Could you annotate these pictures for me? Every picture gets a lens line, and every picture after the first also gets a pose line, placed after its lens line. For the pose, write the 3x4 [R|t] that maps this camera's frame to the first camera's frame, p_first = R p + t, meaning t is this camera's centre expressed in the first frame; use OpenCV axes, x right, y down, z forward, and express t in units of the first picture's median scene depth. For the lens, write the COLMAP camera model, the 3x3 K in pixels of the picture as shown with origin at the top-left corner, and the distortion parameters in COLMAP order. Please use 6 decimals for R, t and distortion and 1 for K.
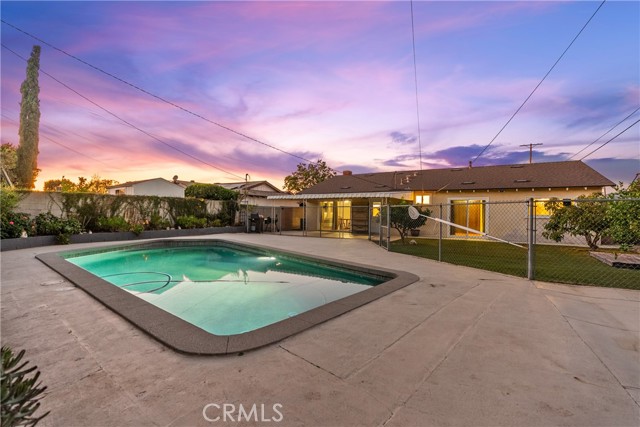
lens RADIAL K [[287.5, 0, 320.0], [0, 287.5, 213.5], [0, 0, 1]] dist [-0.000856, -0.000280]
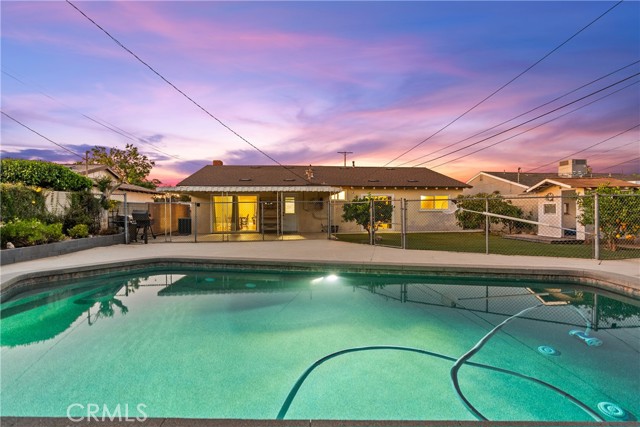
lens RADIAL K [[287.5, 0, 320.0], [0, 287.5, 213.5], [0, 0, 1]] dist [-0.000856, -0.000280]
pose [[0.788950, -0.023424, 0.614011, -0.317005], [0.016882, 0.999722, 0.016447, -0.002477], [-0.614225, -0.002610, 0.789126, 0.252591]]
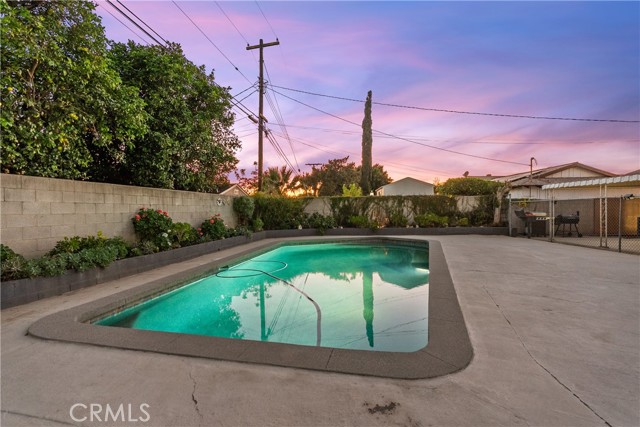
lens RADIAL K [[287.5, 0, 320.0], [0, 287.5, 213.5], [0, 0, 1]] dist [-0.000856, -0.000280]
pose [[0.468461, -0.003822, -0.883476, 0.188508], [0.012035, 0.999925, 0.002056, 0.000066], [0.883402, -0.011596, 0.468472, 0.211574]]
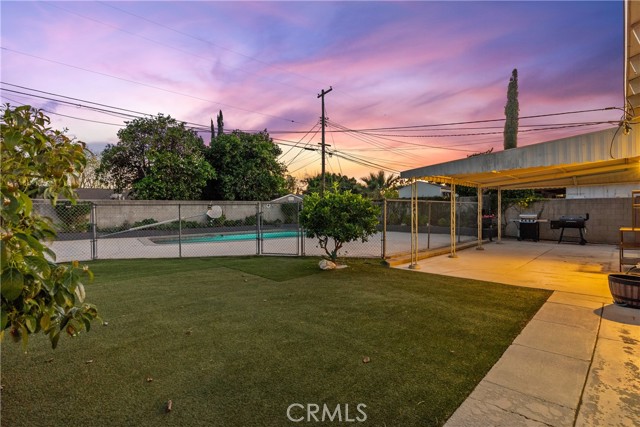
lens RADIAL K [[307.1, 0, 320.0], [0, 307.1, 213.5], [0, 0, 1]] dist [-0.002132, -0.000010]
pose [[-0.229934, 0.002747, -0.973202, 0.665926], [0.002533, 0.999994, 0.002224, 0.001933], [0.973203, -0.001954, -0.229940, 0.810384]]
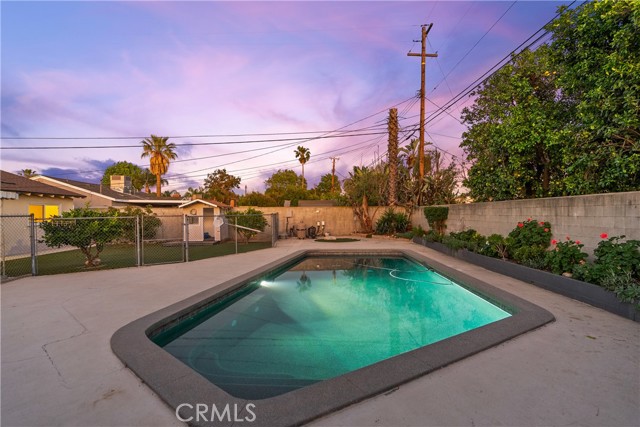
lens RADIAL K [[307.1, 0, 320.0], [0, 307.1, 213.5], [0, 0, 1]] dist [-0.002132, -0.000010]
pose [[-0.608869, -0.007680, 0.793234, -0.500550], [0.004147, 0.999909, 0.012864, -0.027037], [-0.793260, 0.011122, -0.608781, 0.725908]]
